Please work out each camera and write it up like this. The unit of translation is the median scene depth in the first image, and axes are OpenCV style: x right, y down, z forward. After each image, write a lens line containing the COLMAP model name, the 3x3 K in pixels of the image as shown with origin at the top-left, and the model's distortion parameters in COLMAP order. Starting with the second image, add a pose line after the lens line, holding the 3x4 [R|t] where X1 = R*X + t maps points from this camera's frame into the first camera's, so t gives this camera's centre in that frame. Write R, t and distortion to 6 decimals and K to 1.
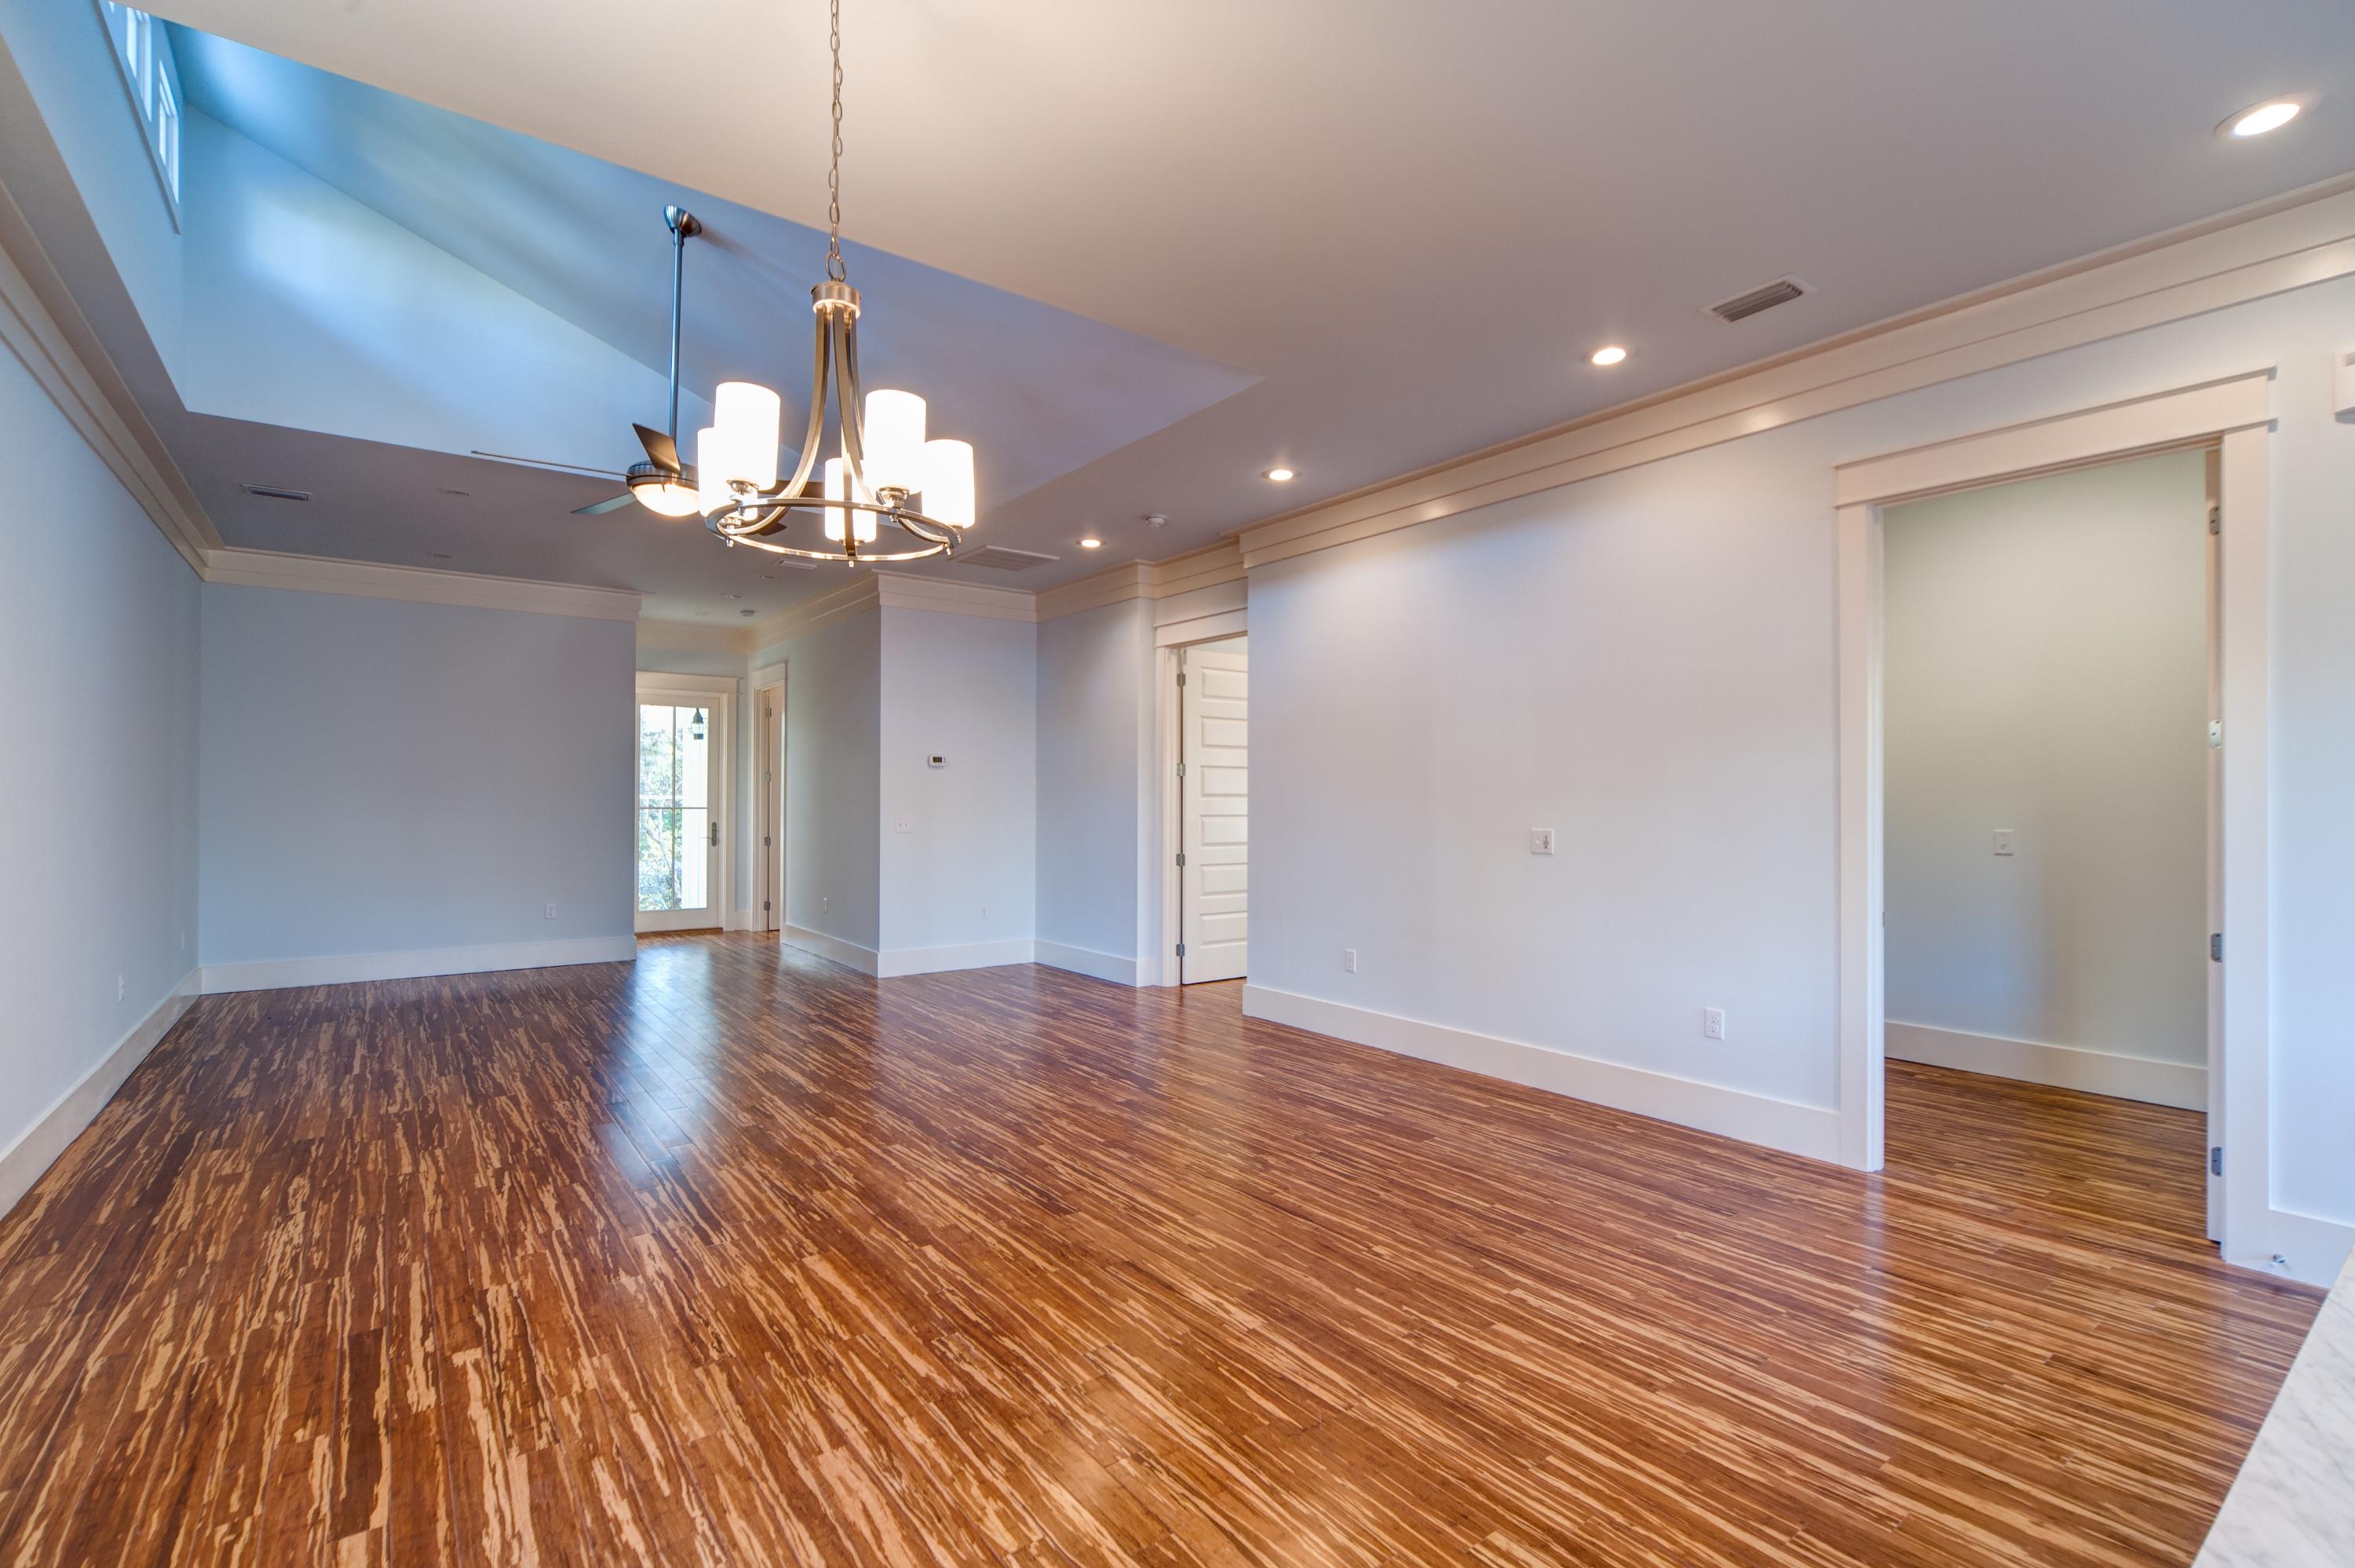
lens RADIAL K [[1045.0, 0, 1170.7], [0, 1045.0, 775.7], [0, 0, 1]] dist [-0.001344, -0.001581]
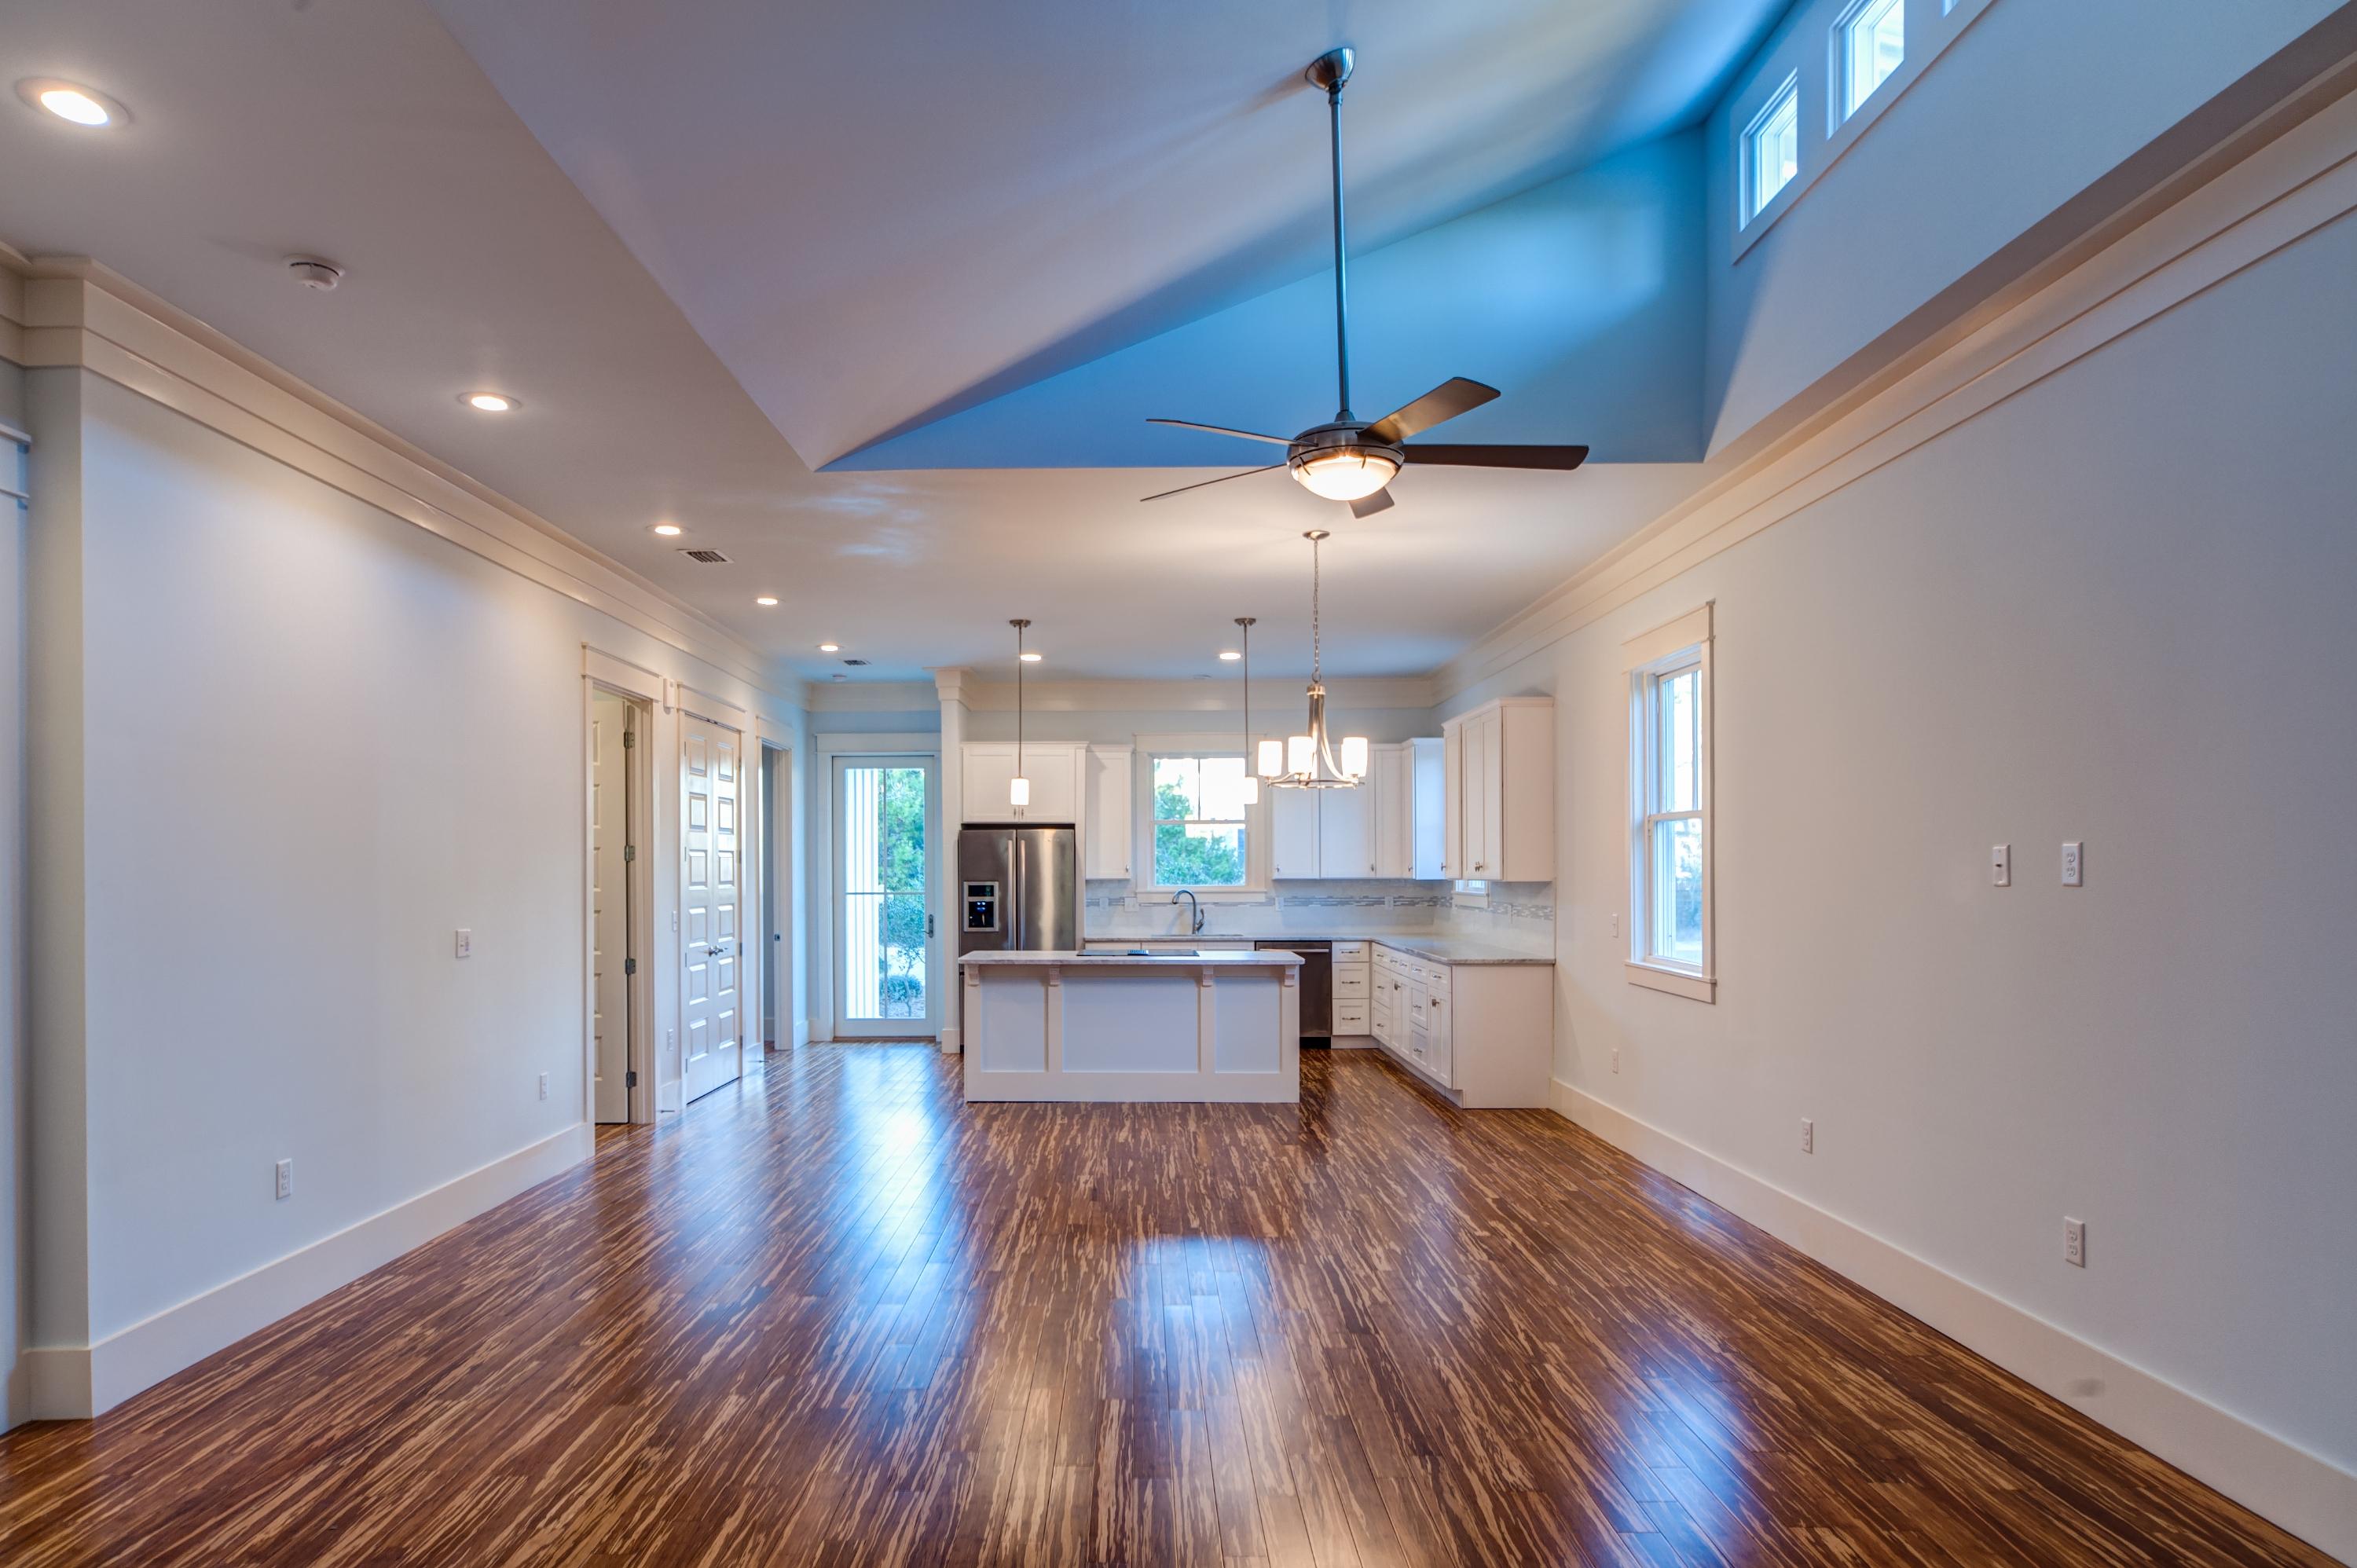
lens RADIAL K [[1392.3, 0, 1099.8], [0, 1392.3, 870.2], [0, 0, 1]] dist [-0.007968, 0.003183]
pose [[-0.779856, -0.000725, 0.625958, -1.331993], [-0.013037, 0.999801, -0.015085, 0.018282], [-0.625823, -0.019924, -0.779711, 2.620123]]
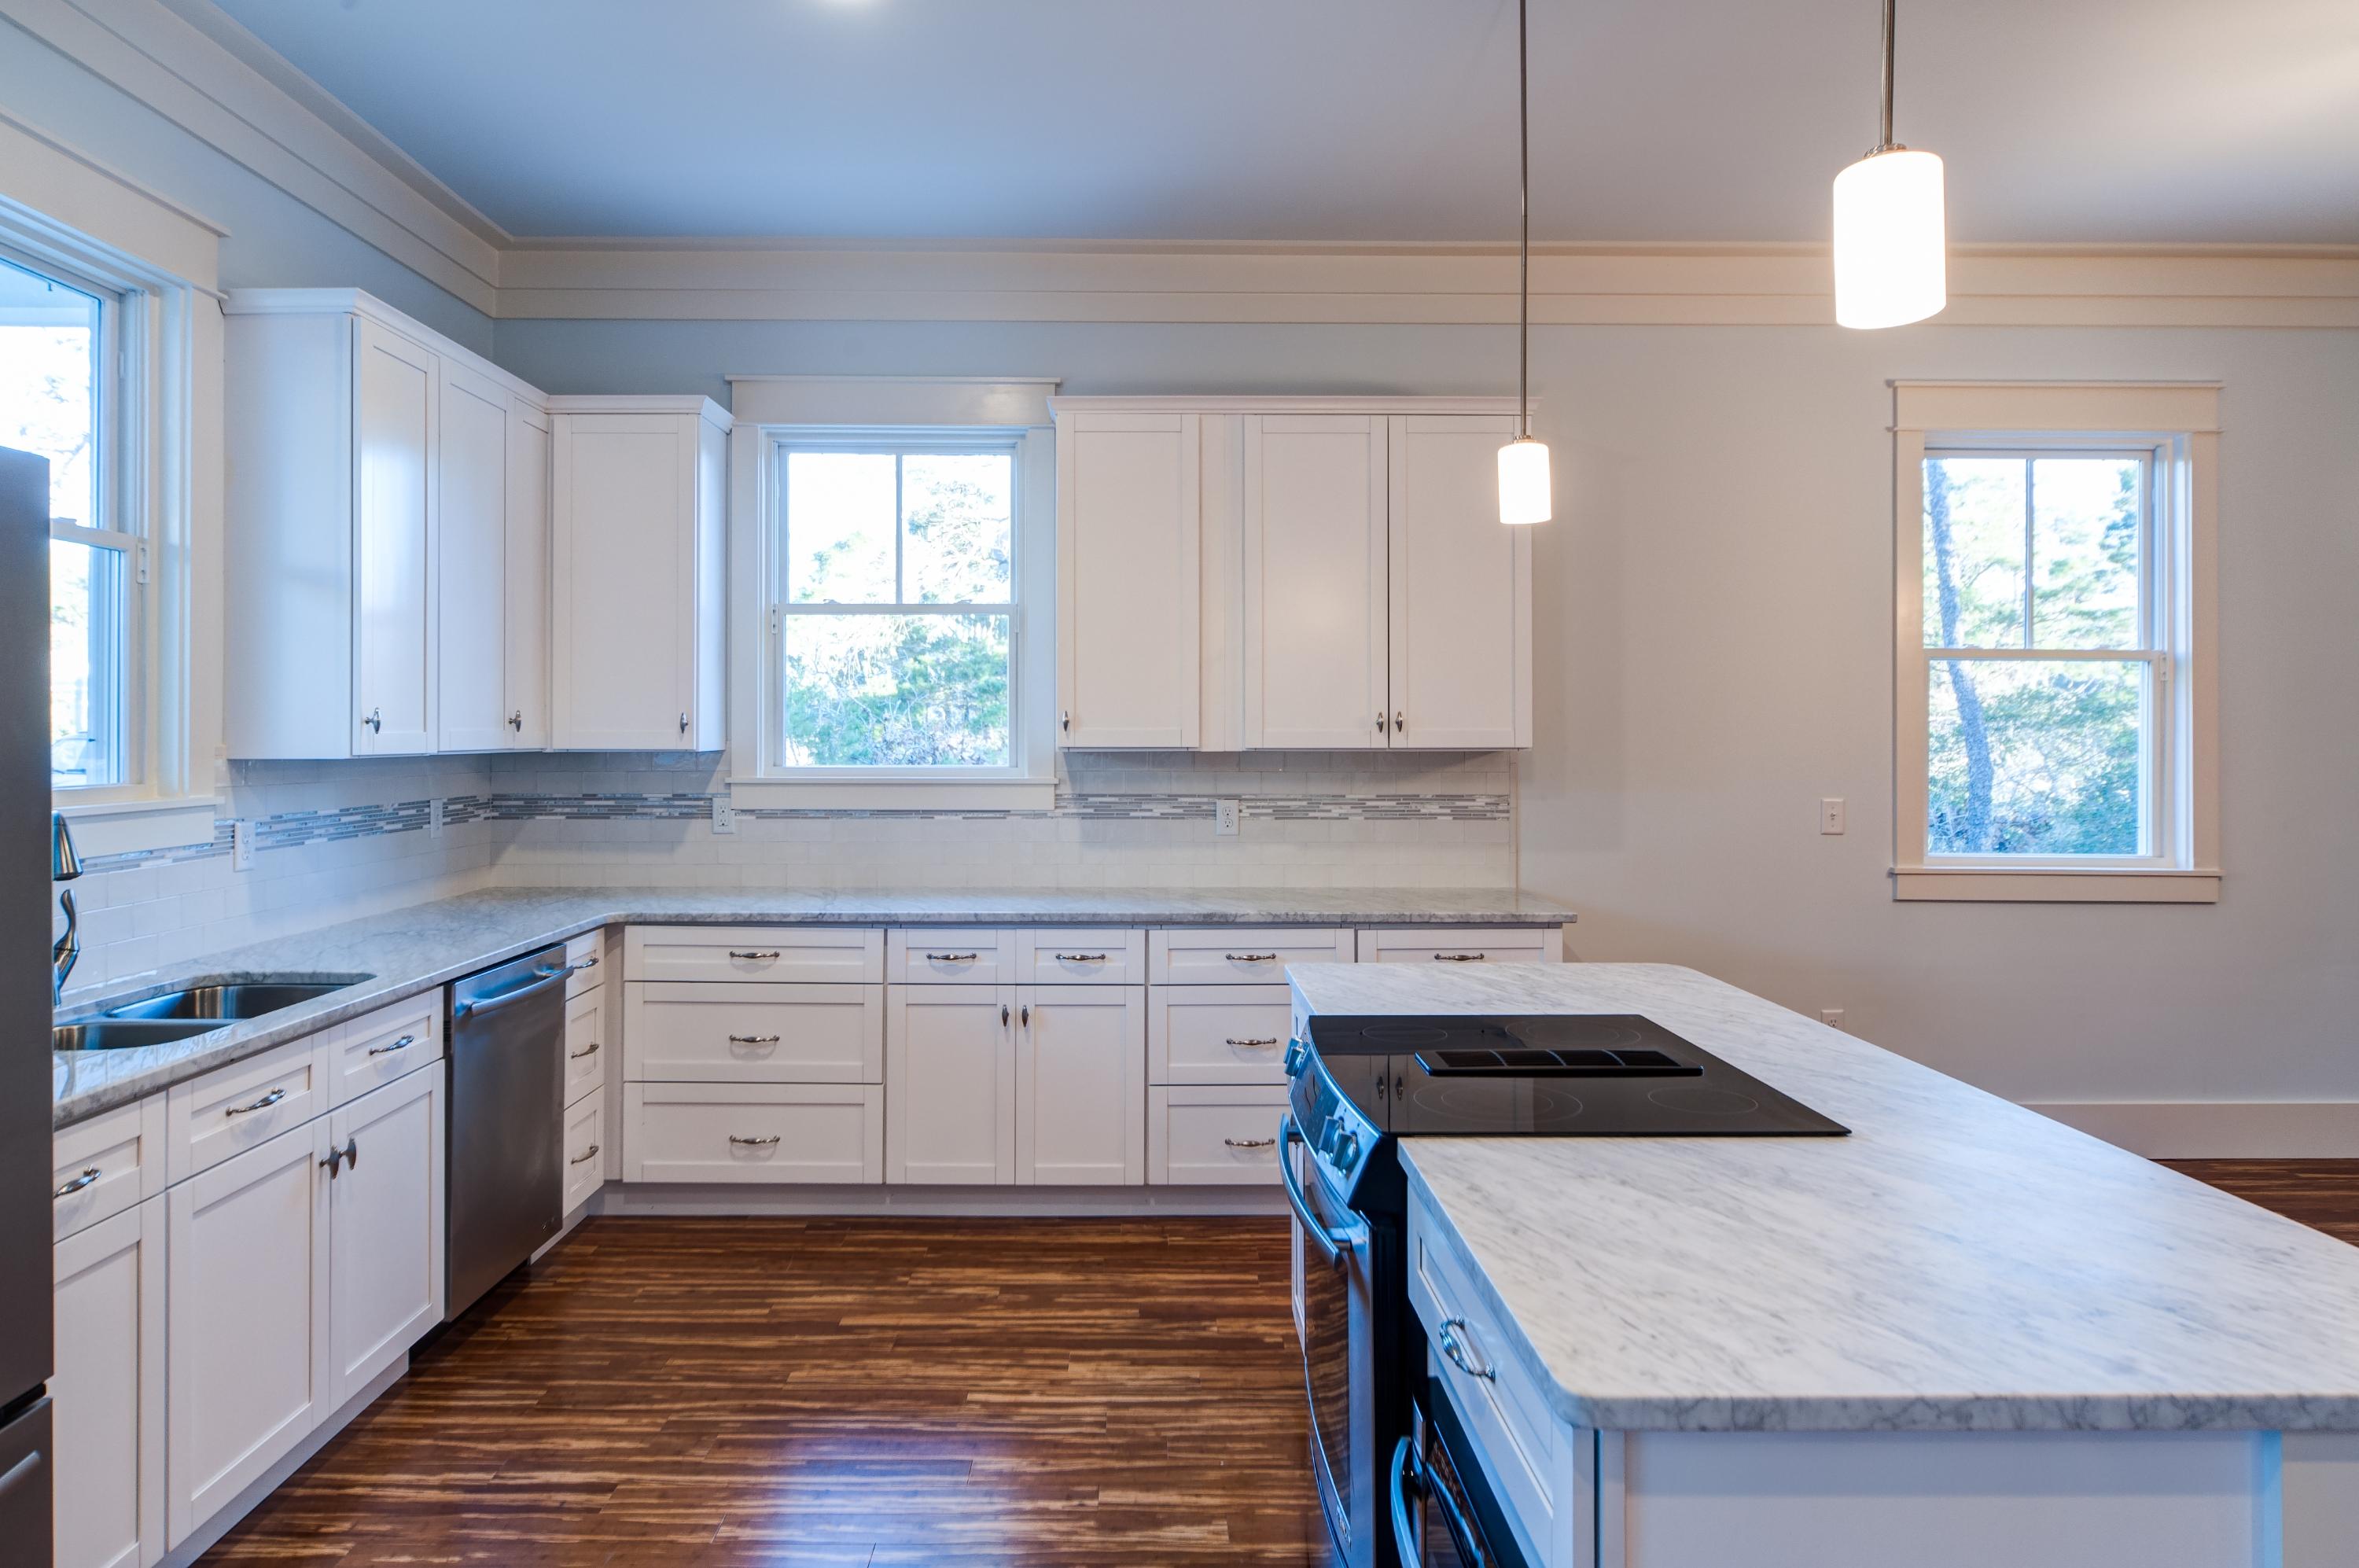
lens RADIAL K [[1393.6, 0, 1103.4], [0, 1393.6, 722.1], [0, 0, 1]] dist [-0.007968, 0.003183]
pose [[-0.615116, -0.007242, -0.788403, 1.240449], [0.016384, 0.999624, -0.021964, -0.016648], [0.788266, -0.026428, -0.614767, 0.454777]]
